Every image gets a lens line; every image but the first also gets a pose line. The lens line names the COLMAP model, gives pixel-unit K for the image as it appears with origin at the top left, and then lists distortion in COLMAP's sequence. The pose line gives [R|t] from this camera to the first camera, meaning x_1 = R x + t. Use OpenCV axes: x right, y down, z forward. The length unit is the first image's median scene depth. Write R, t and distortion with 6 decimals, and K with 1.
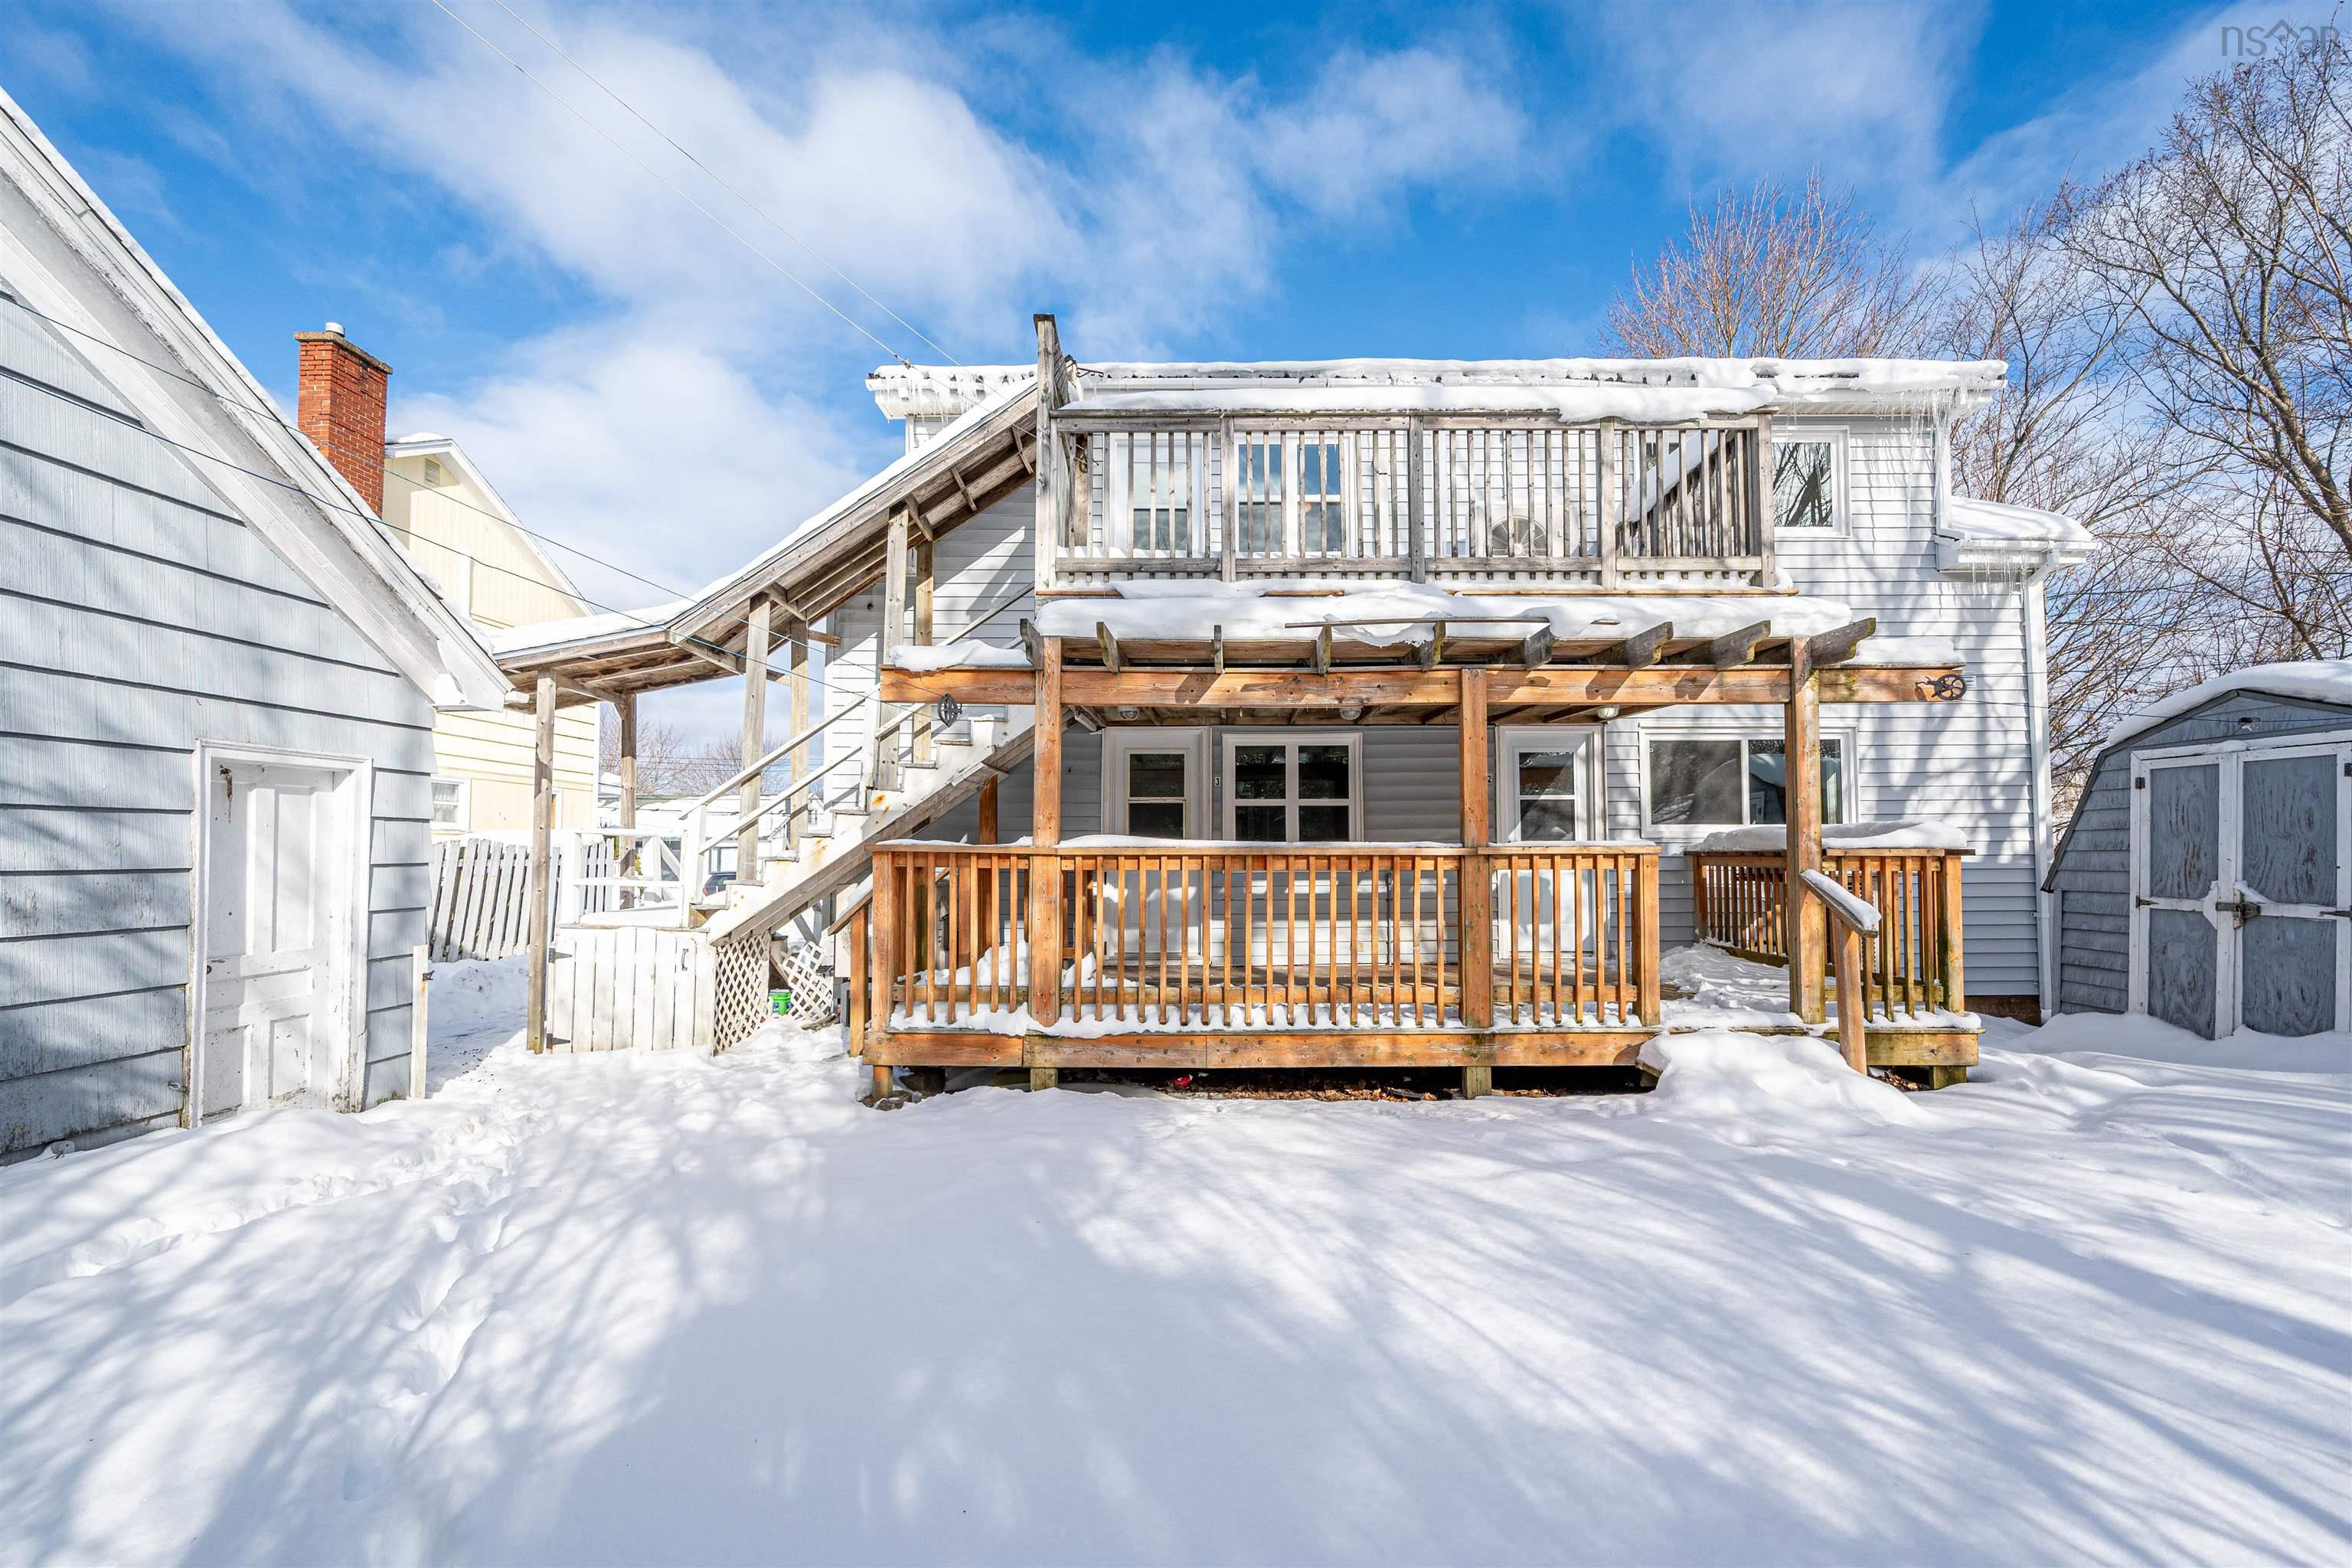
lens RADIAL K [[936.4, 0, 1183.3], [0, 936.4, 793.1], [0, 0, 1]] dist [-0.001351, 0.000058]
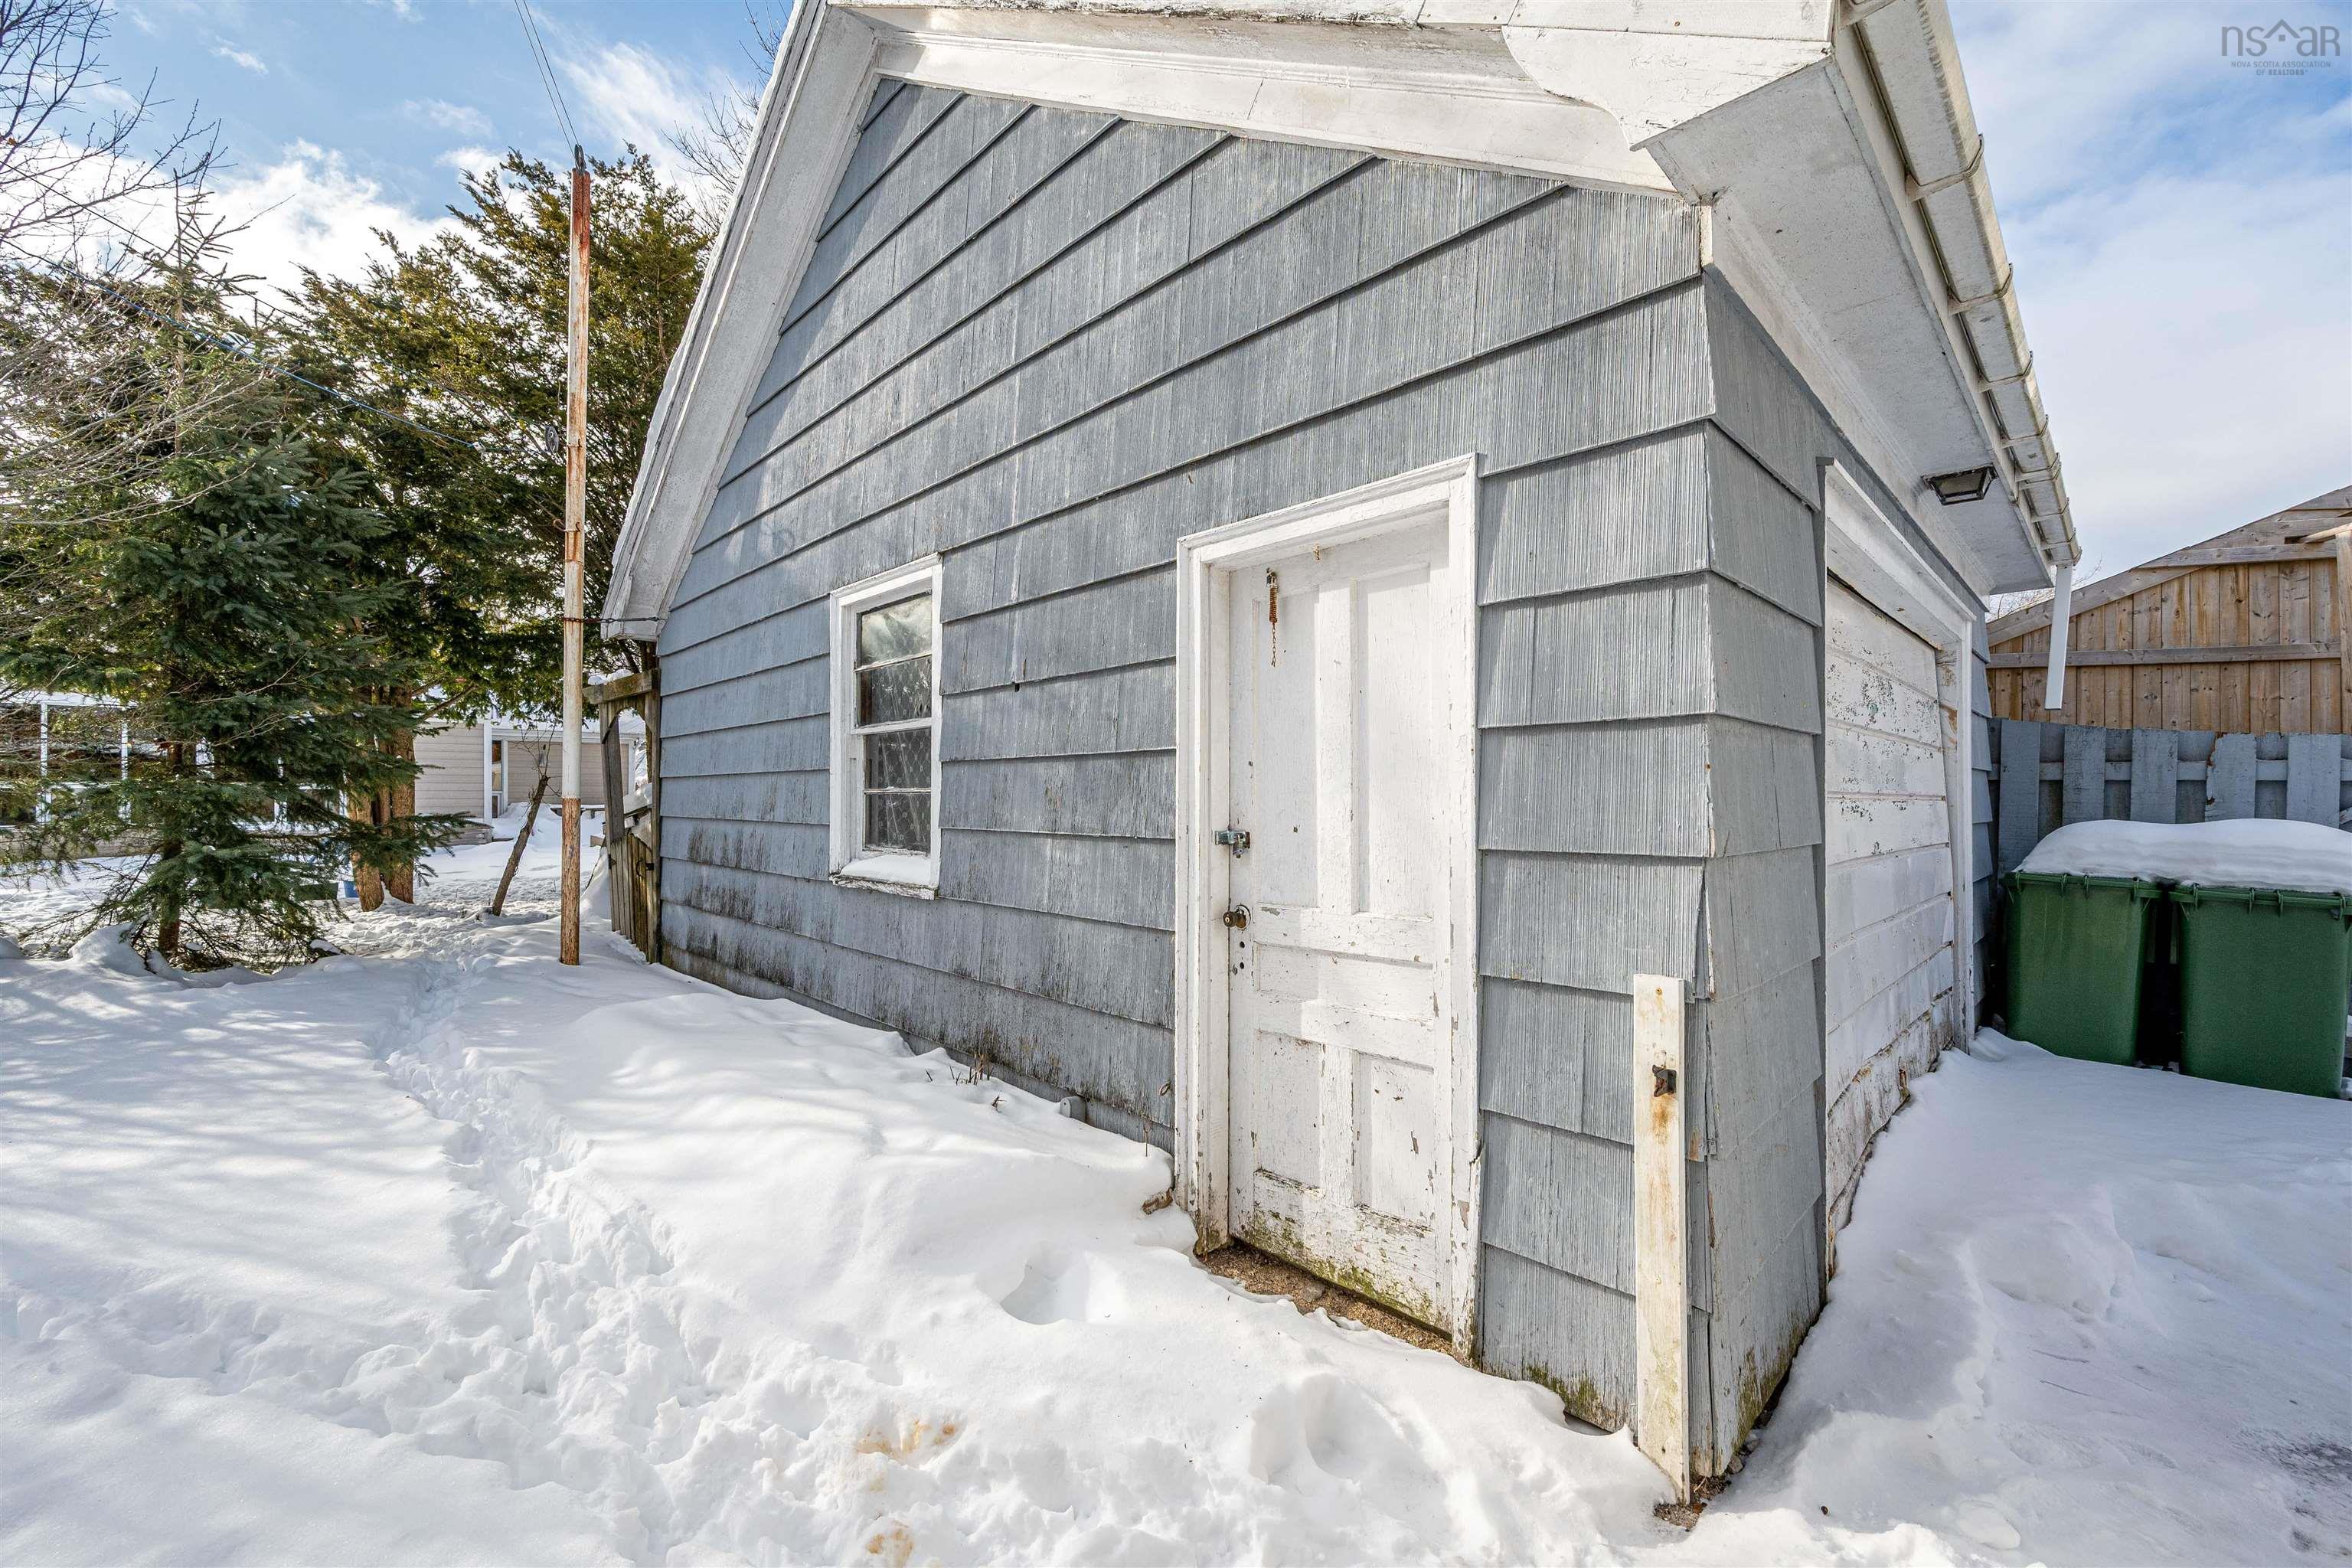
lens RADIAL K [[936.4, 0, 1183.3], [0, 936.4, 793.1], [0, 0, 1]] dist [-0.001351, 0.000058]
pose [[-0.709005, 0.004363, -0.705190, -0.579093], [0.051581, 0.997623, -0.045688, 0.130555], [0.703314, -0.068767, -0.707545, 1.345199]]
